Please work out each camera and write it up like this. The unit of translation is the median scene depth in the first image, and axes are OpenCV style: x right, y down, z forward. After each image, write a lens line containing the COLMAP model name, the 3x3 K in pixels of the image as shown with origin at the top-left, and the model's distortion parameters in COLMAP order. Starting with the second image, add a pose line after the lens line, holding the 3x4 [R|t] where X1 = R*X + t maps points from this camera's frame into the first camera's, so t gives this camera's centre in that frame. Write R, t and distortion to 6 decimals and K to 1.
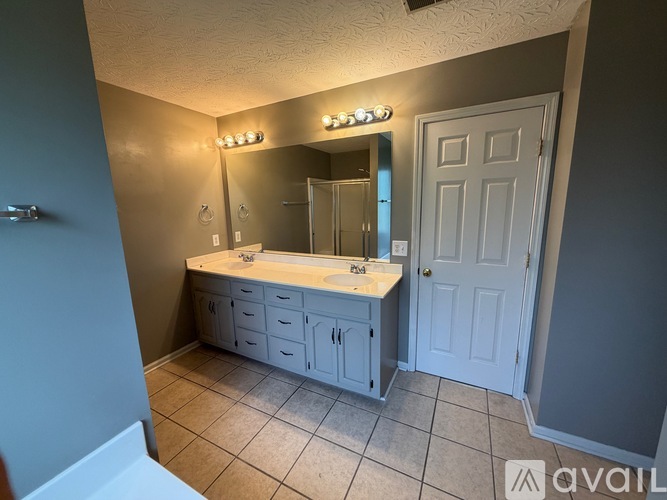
lens RADIAL K [[267.4, 0, 331.1], [0, 267.4, 249.8], [0, 0, 1]] dist [-0.000500, -0.000035]
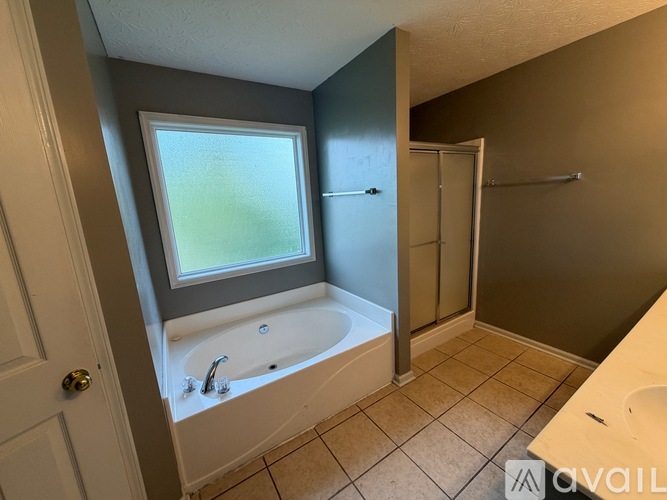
lens RADIAL K [[267.4, 0, 331.4], [0, 267.4, 250.0], [0, 0, 1]] dist [-0.000500, -0.000035]
pose [[-0.501763, 0.218198, -0.837032, 0.552662], [-0.078893, 0.952085, 0.295483, -0.147881], [0.861400, 0.214298, -0.460507, 0.887463]]
